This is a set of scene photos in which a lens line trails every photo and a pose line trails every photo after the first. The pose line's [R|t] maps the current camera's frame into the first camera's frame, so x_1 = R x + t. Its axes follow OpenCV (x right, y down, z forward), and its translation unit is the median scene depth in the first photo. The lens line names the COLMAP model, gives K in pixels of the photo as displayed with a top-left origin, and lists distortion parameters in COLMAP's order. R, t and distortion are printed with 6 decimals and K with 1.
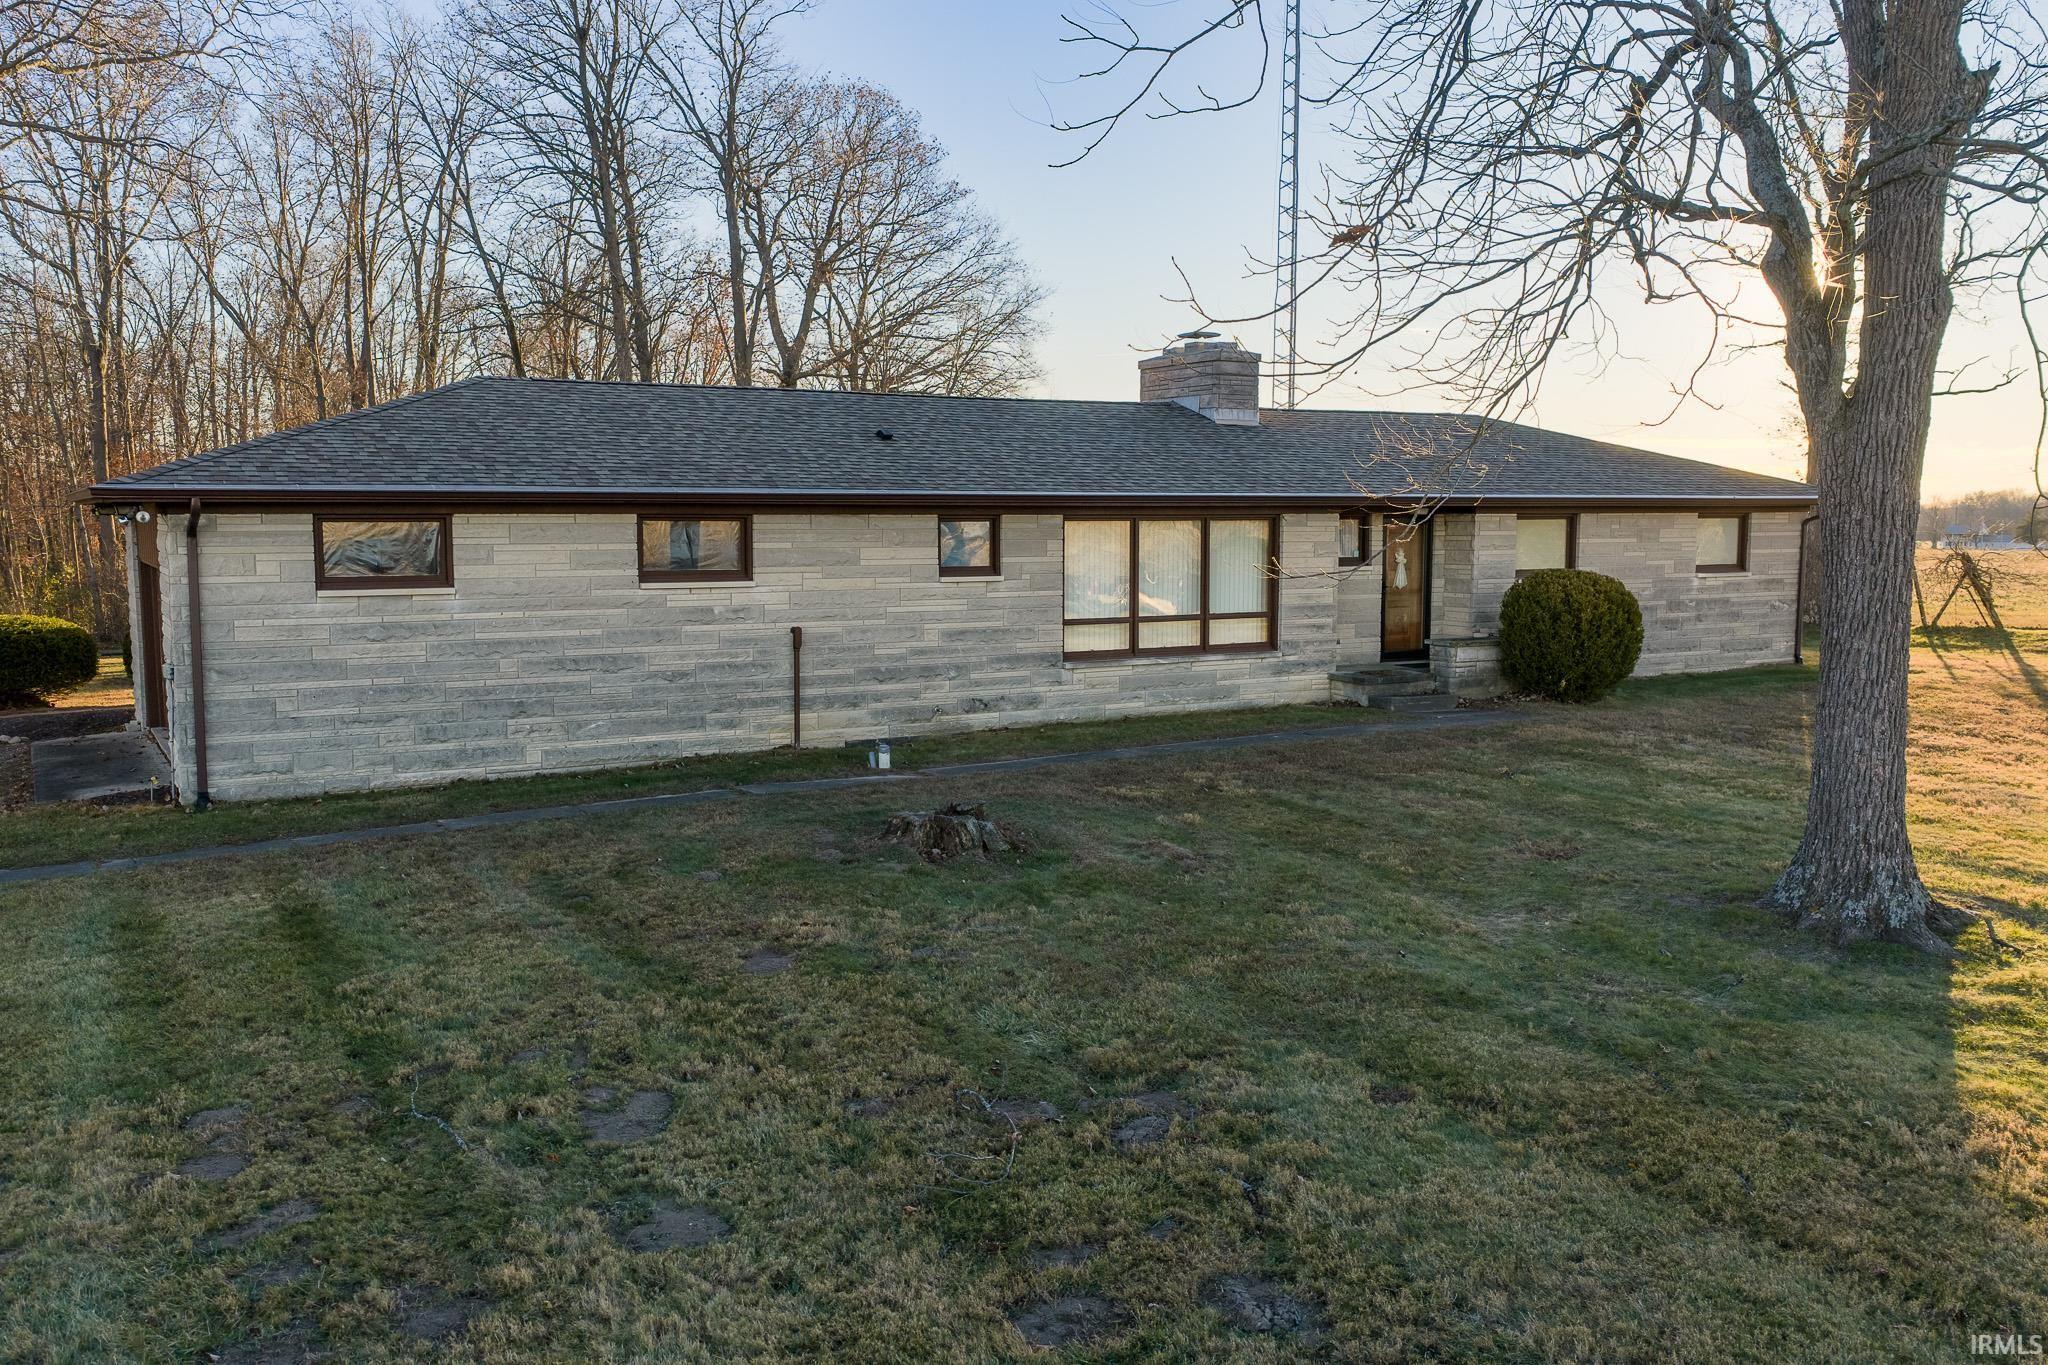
lens RADIAL K [[1708.5, 0, 1021.1], [0, 1708.5, 685.5], [0, 0, 1]] dist [0.004676, -0.005062]
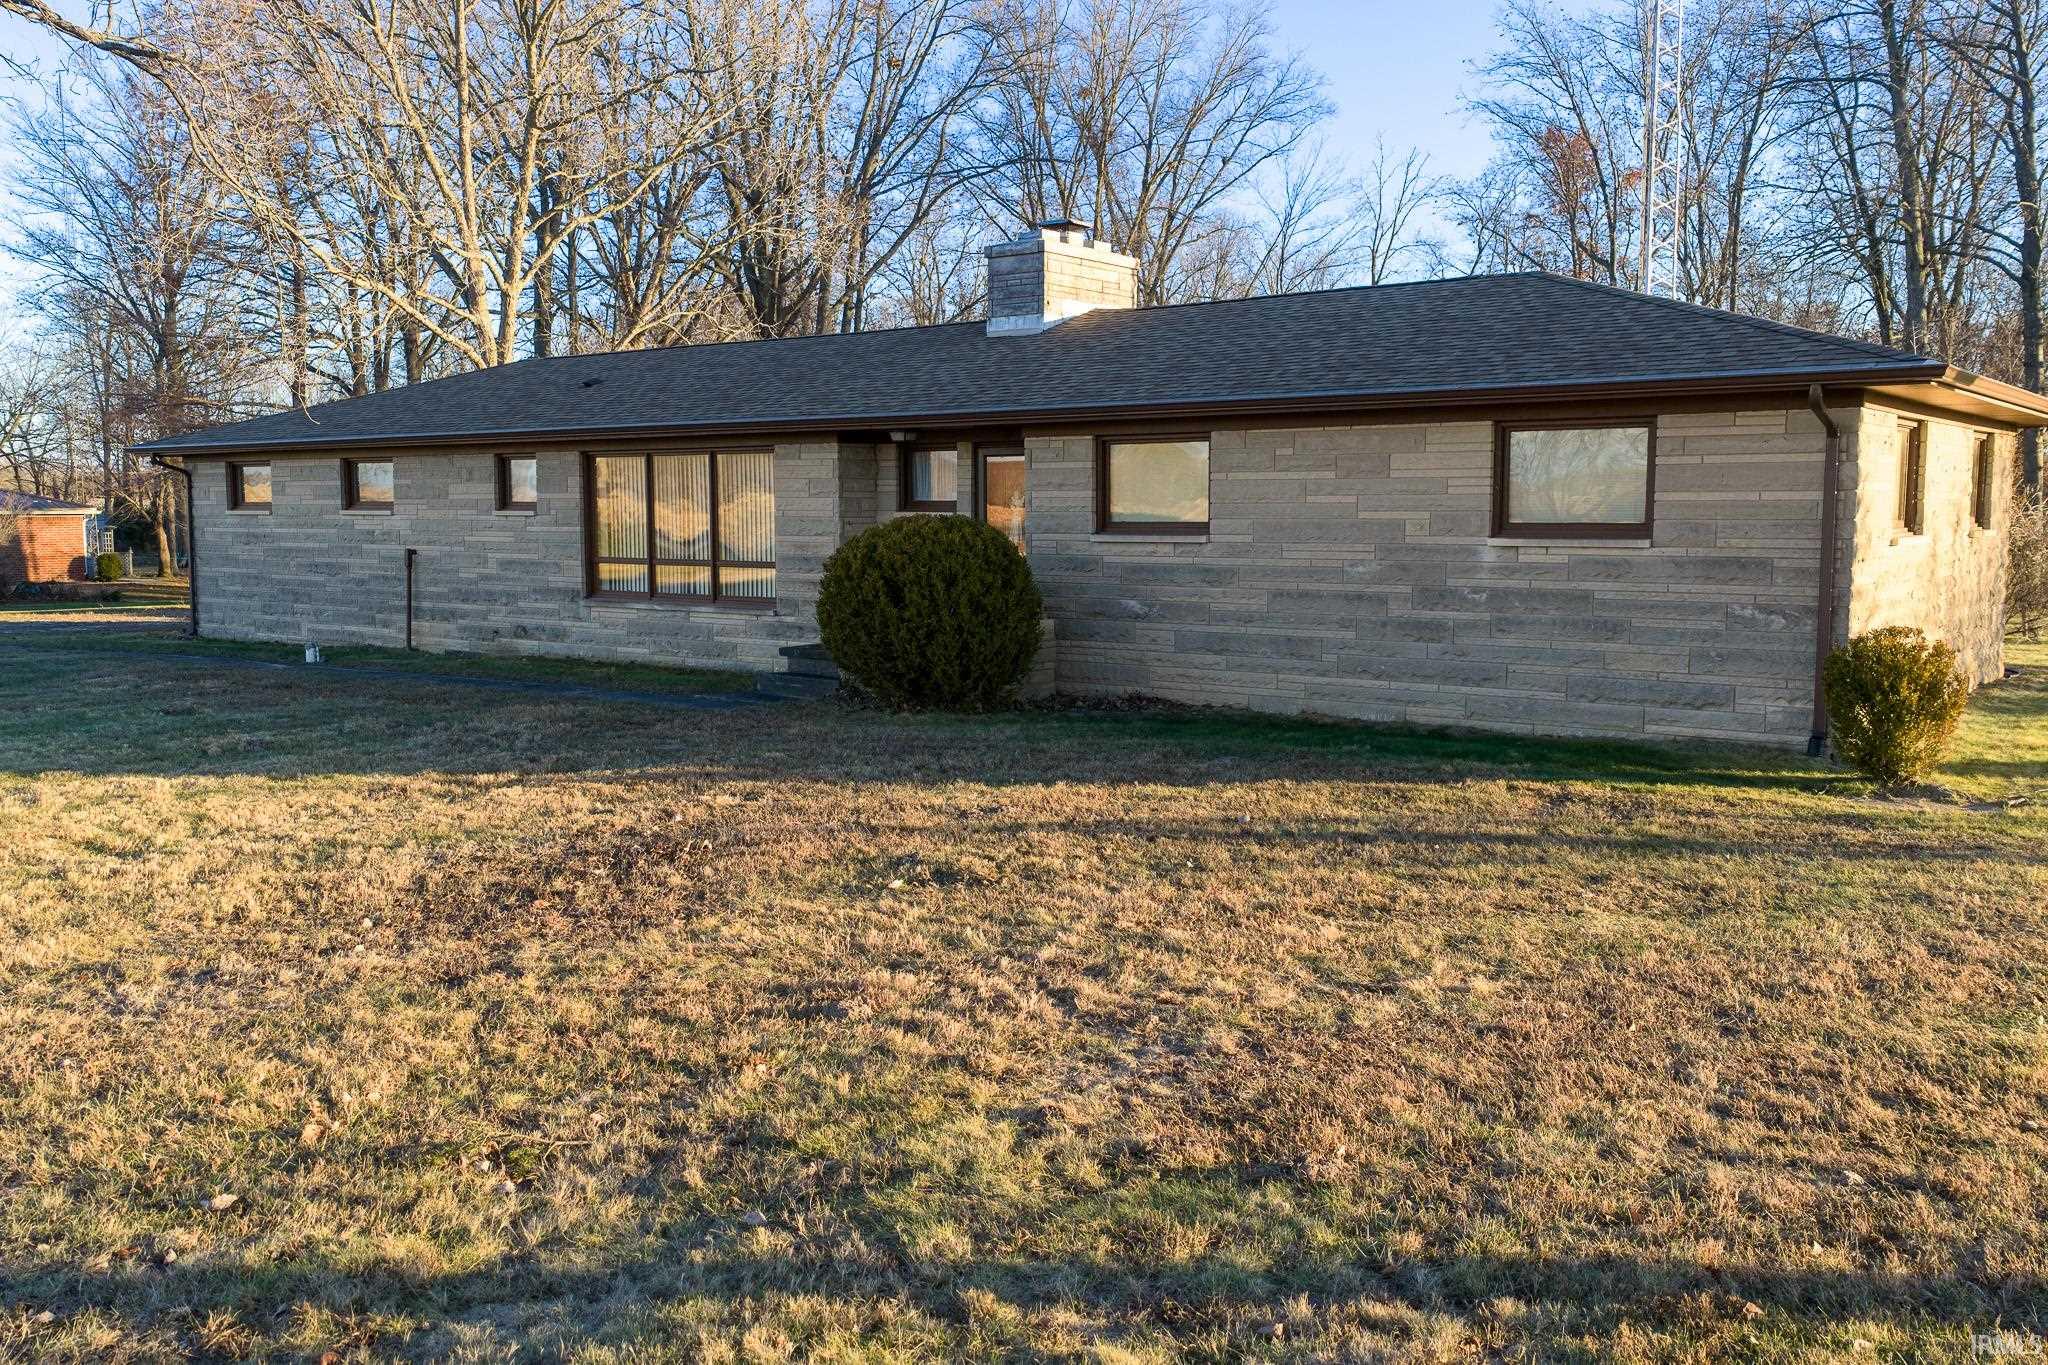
lens RADIAL K [[1708.5, 0, 1025.1], [0, 1708.5, 679.5], [0, 0, 1]] dist [0.004676, -0.005062]
pose [[0.373218, 0.092414, -0.923130, 1.060451], [-0.095431, 0.993572, 0.060884, -0.052853], [0.922823, 0.065372, 0.379638, 0.870257]]
